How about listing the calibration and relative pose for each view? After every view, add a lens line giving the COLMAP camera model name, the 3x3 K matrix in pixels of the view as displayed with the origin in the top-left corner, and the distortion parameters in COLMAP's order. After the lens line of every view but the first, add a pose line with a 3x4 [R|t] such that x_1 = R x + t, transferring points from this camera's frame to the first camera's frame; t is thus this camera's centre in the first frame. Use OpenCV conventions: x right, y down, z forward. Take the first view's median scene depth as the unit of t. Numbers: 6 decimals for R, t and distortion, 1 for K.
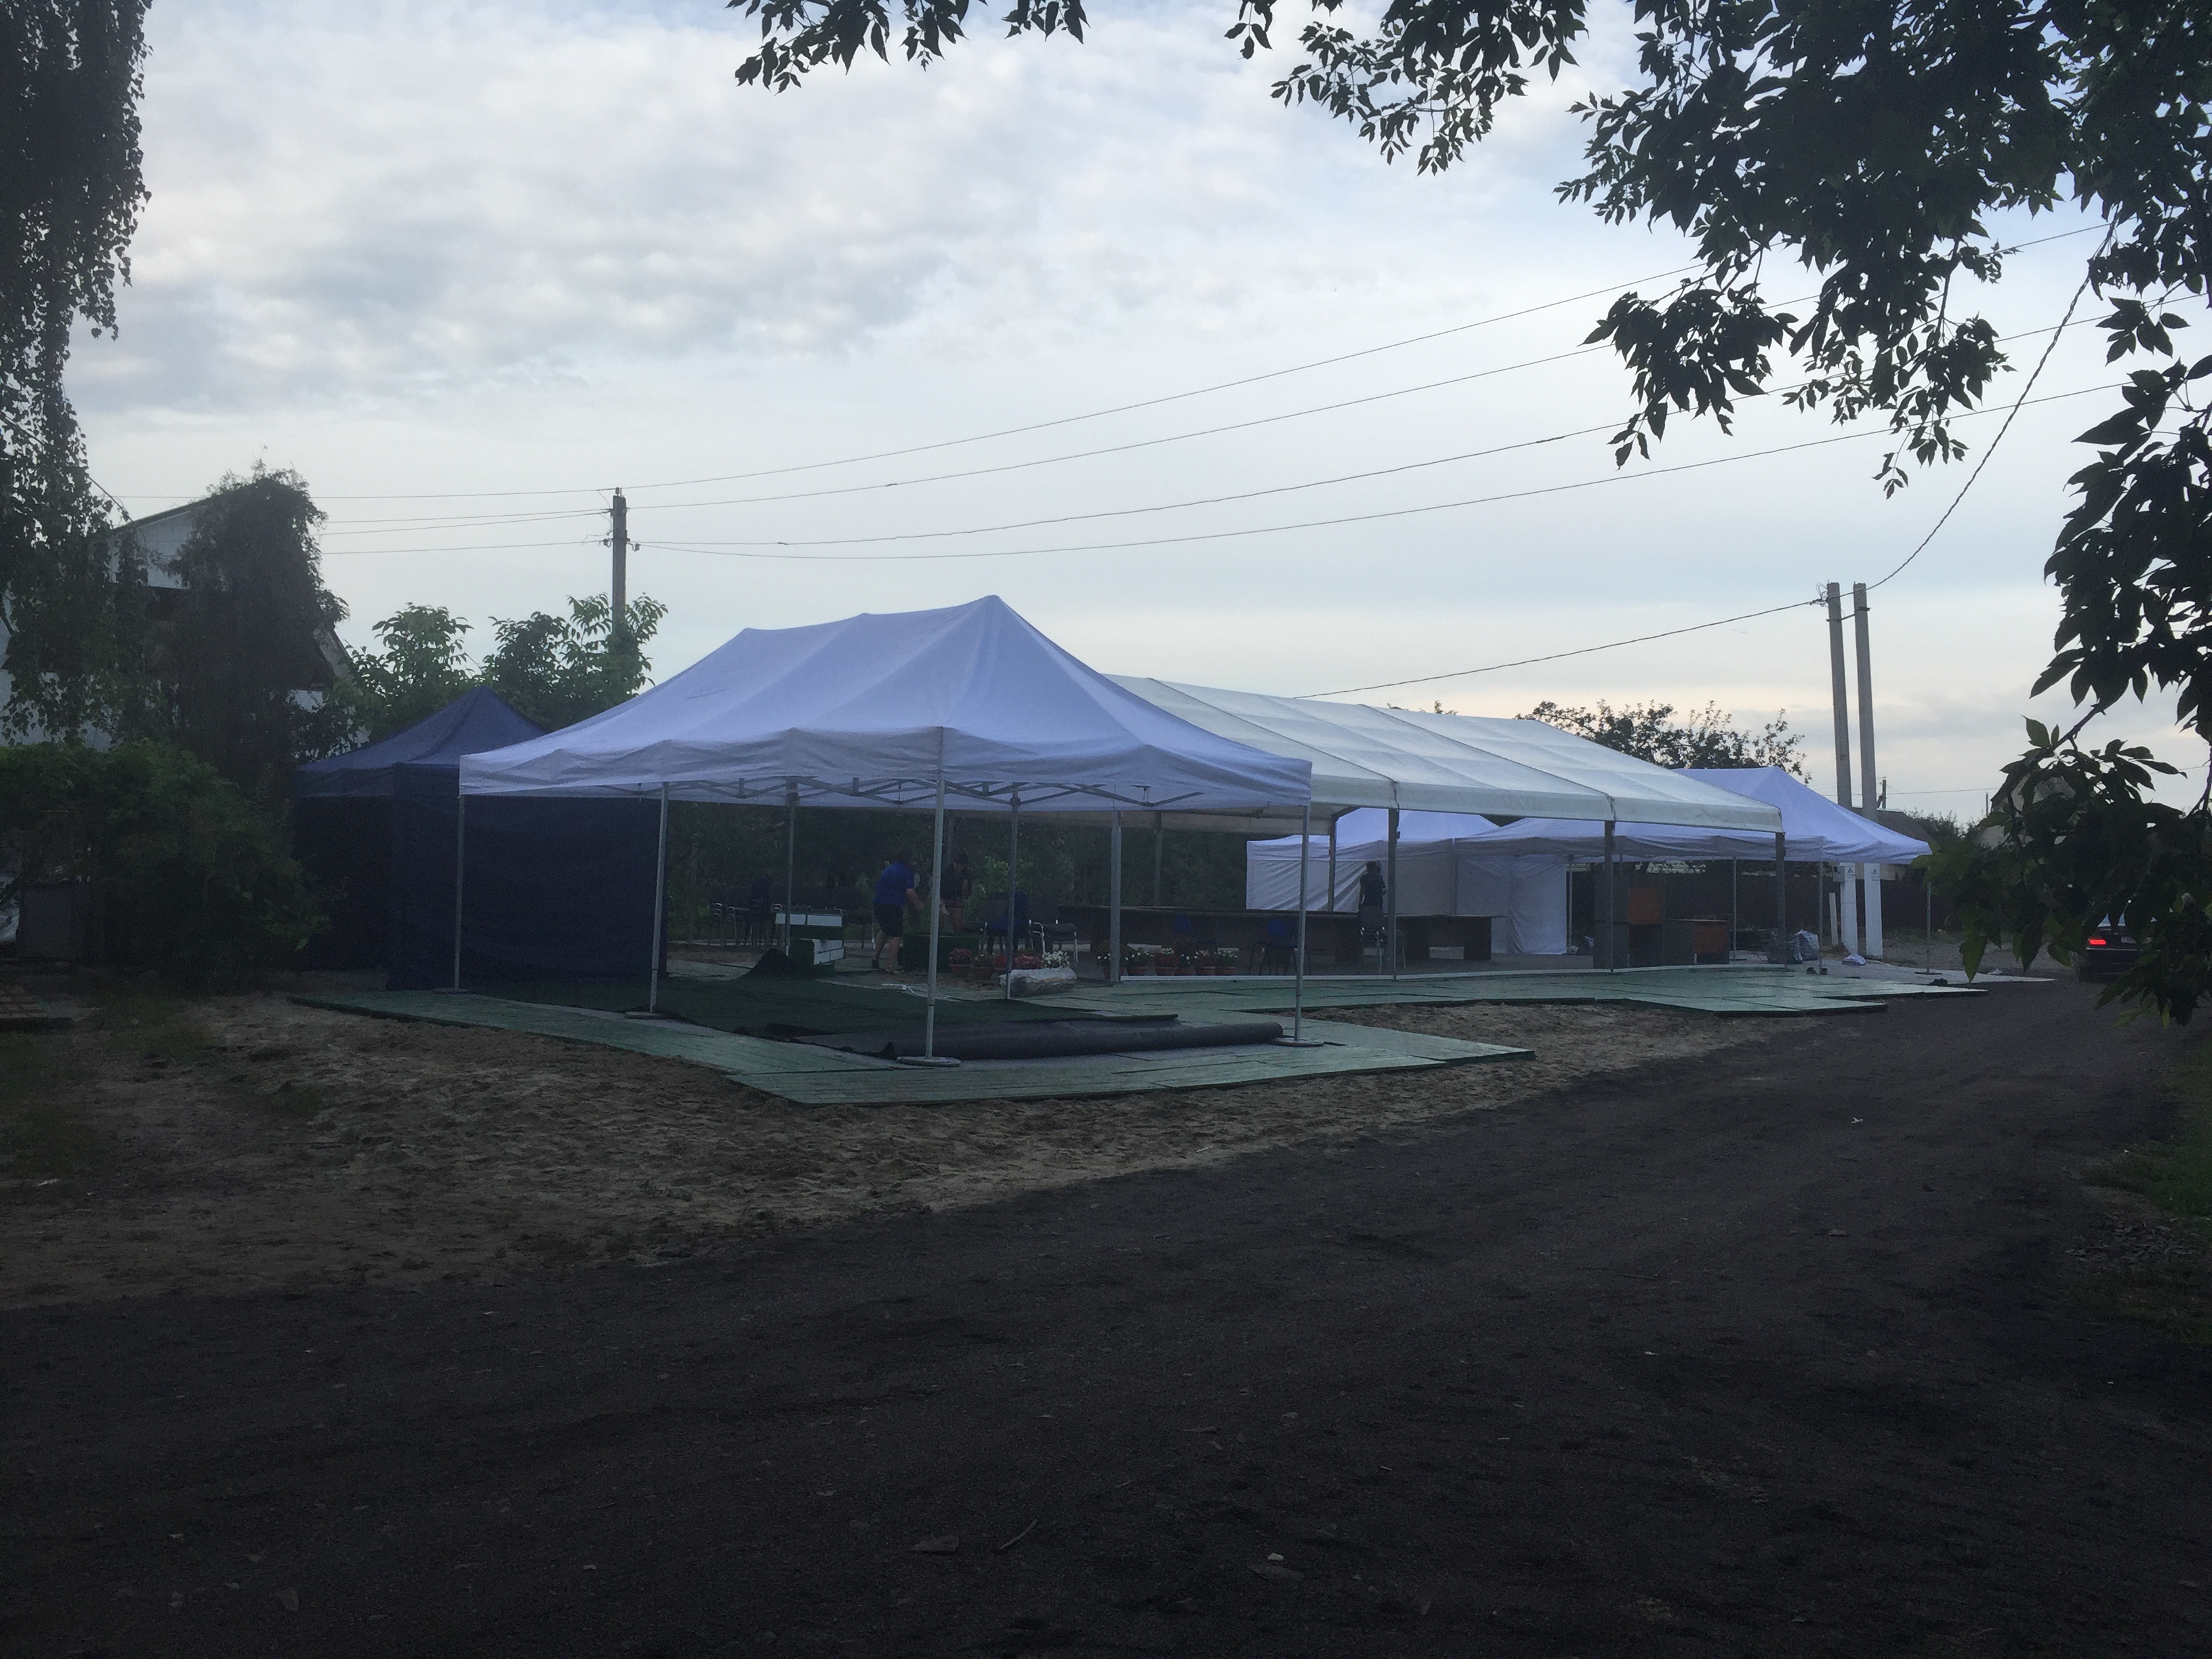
lens RADIAL K [[1895.4, 0, 1096.8], [0, 1895.4, 843.1], [0, 0, 1]] dist [-0.008683, -0.015586]
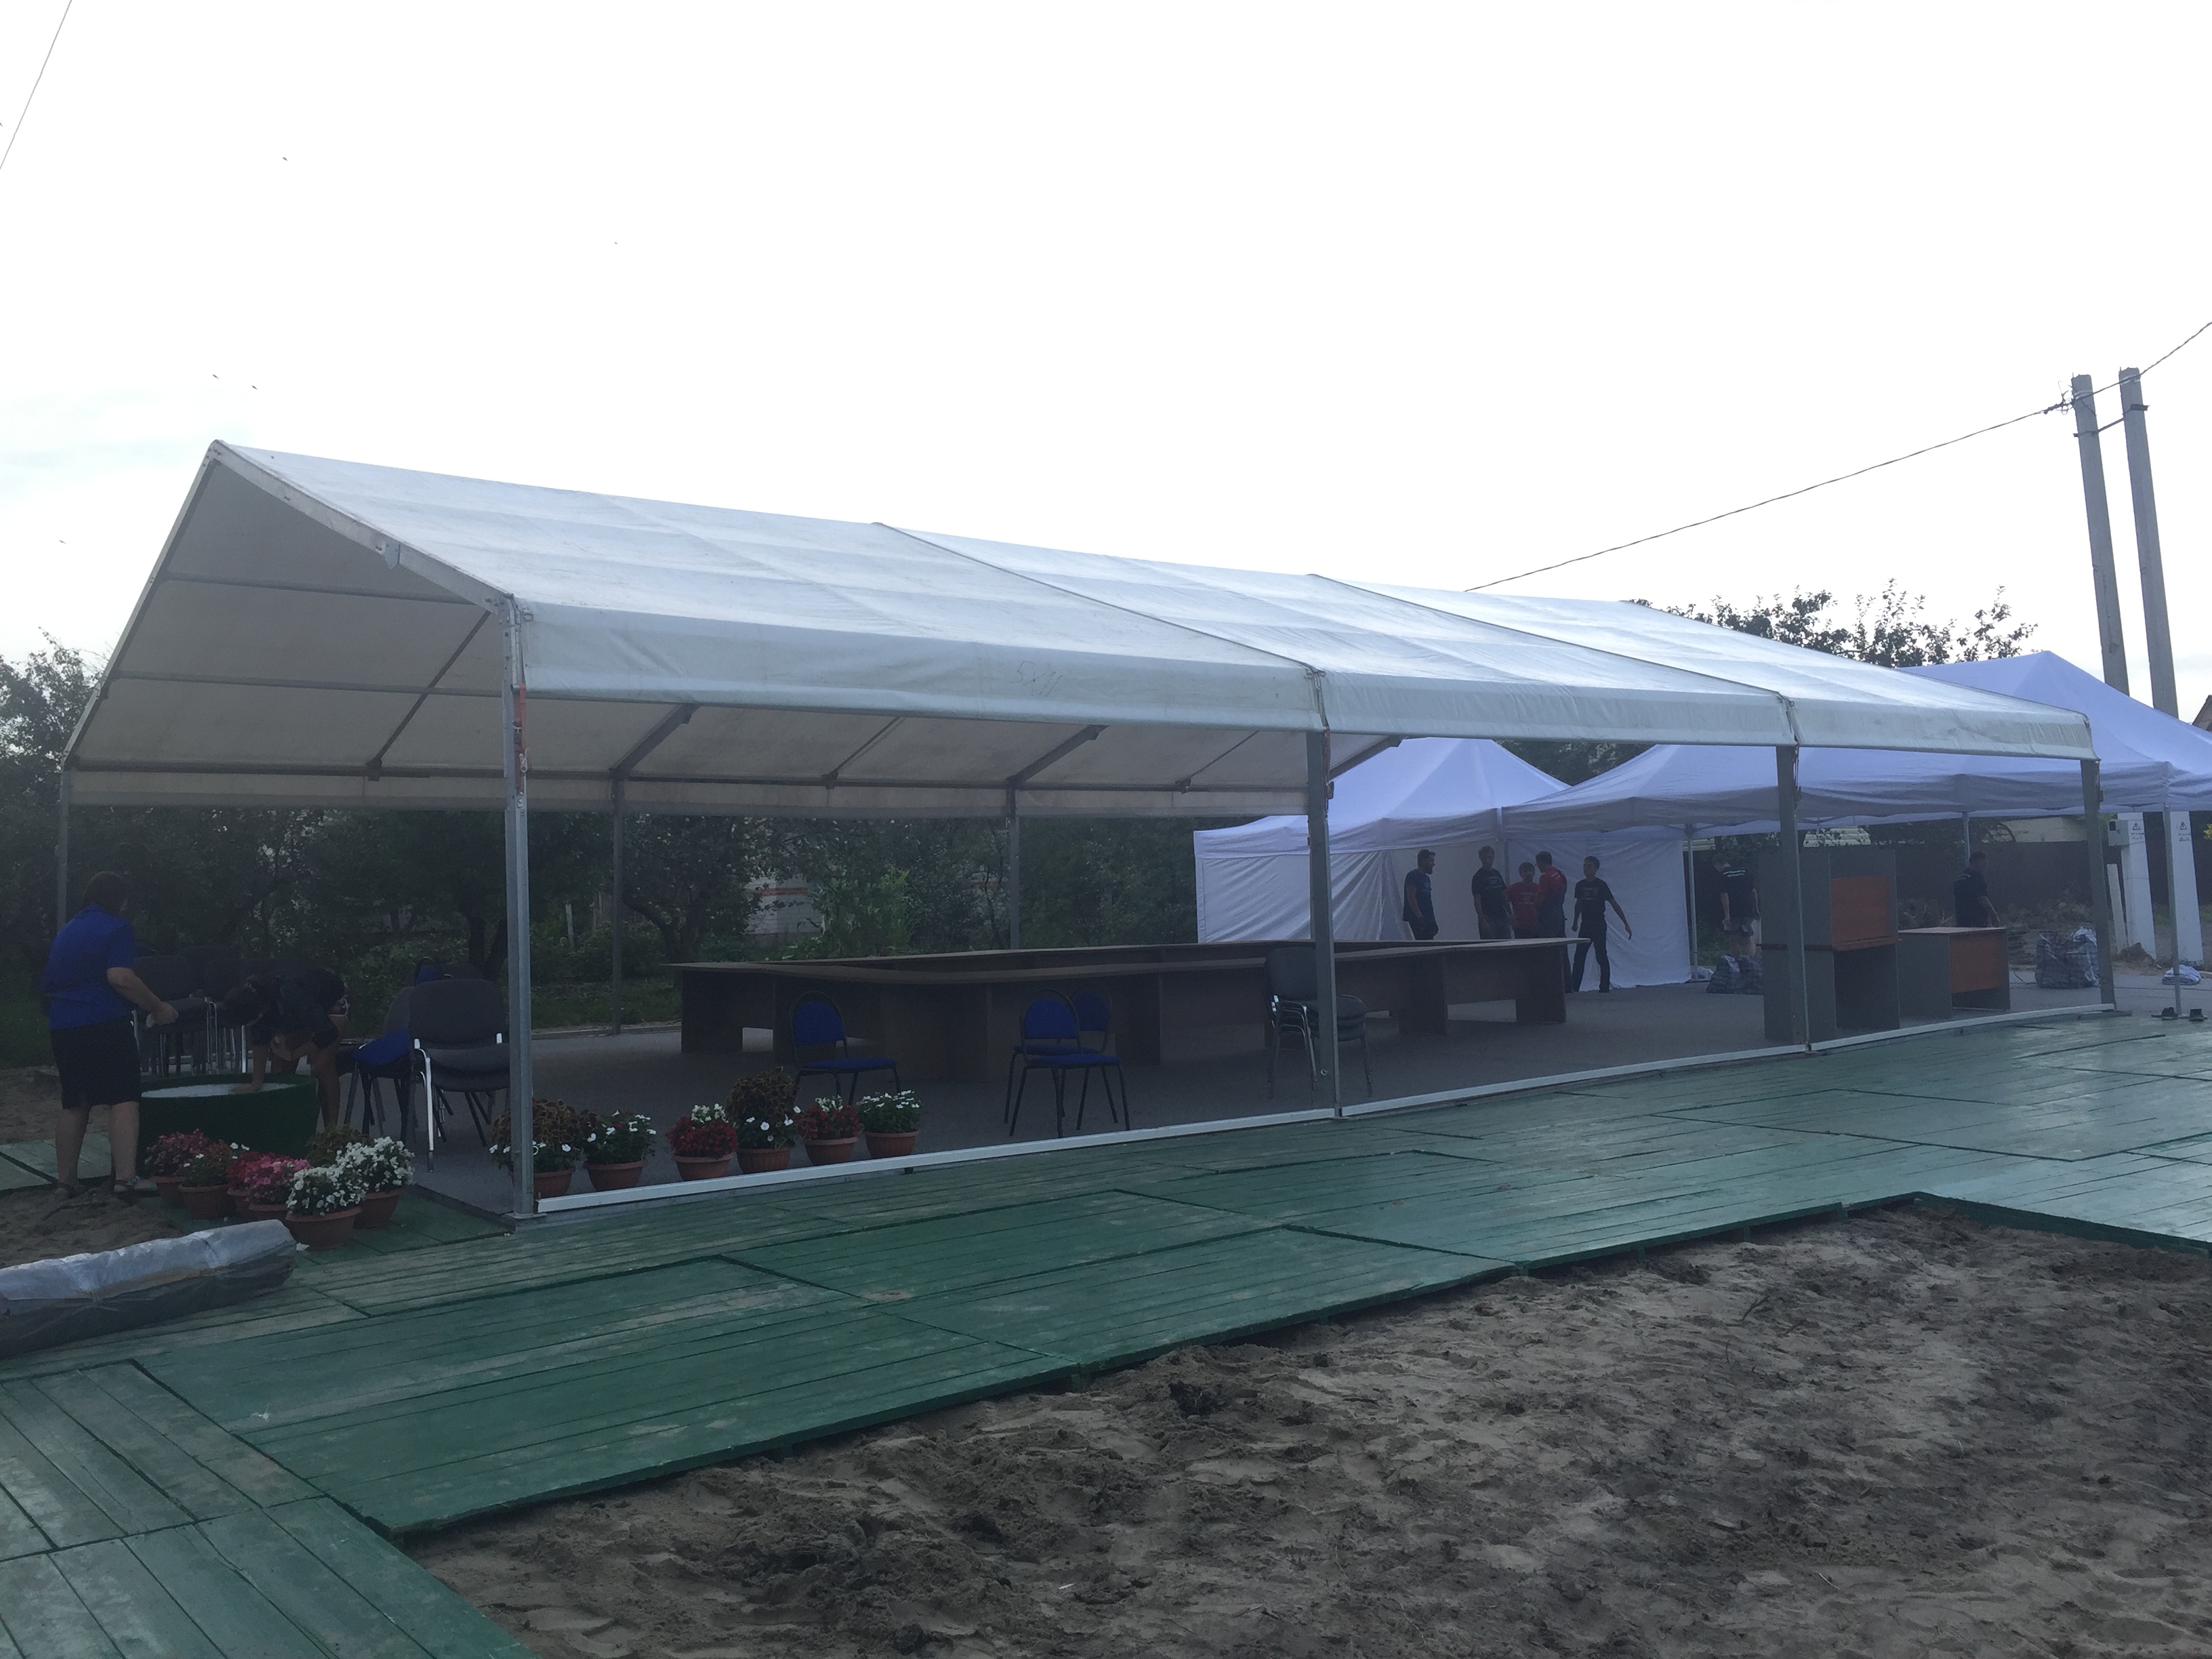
lens RADIAL K [[1895.4, 0, 1111.5], [0, 1895.4, 811.2], [0, 0, 1]] dist [-0.008683, -0.015586]
pose [[0.997912, -0.053124, -0.036731, 0.078957], [0.052369, 0.998402, -0.021230, 0.004786], [0.037800, 0.019262, 0.999100, 0.352618]]
